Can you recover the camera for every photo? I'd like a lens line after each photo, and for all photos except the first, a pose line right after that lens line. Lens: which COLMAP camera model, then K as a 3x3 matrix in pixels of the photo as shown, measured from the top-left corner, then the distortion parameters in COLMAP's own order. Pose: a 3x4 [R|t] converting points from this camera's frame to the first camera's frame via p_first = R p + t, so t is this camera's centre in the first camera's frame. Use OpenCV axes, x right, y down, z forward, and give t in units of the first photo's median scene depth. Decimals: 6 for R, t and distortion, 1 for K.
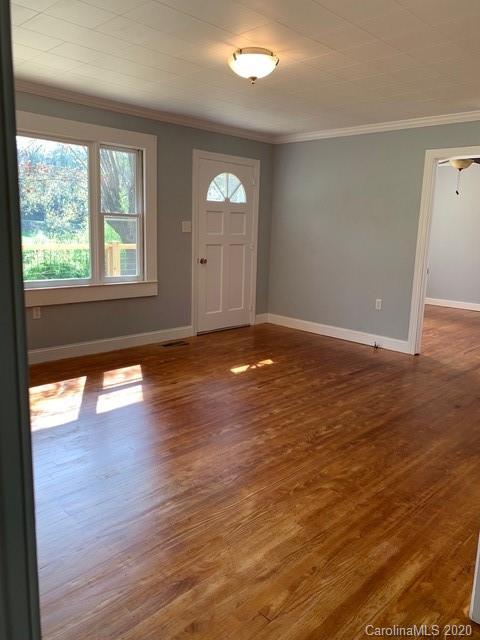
lens RADIAL K [[490.0, 0, 240.0], [0, 490.0, 320.0], [0, 0, 1]] dist [0.054892, -0.064290]
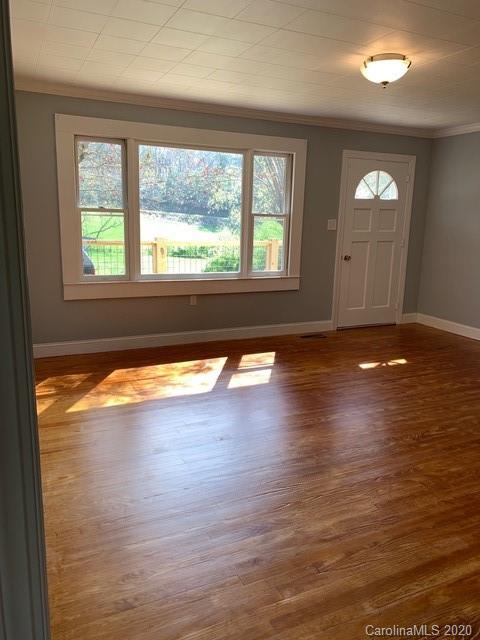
lens RADIAL K [[490.0, 0, 240.0], [0, 490.0, 320.0], [0, 0, 1]] dist [0.054892, -0.064290]
pose [[0.939019, 0.063999, -0.337856, 0.093130], [-0.061113, 0.997946, 0.019183, 0.004097], [0.338390, 0.002634, 0.941002, -0.057730]]
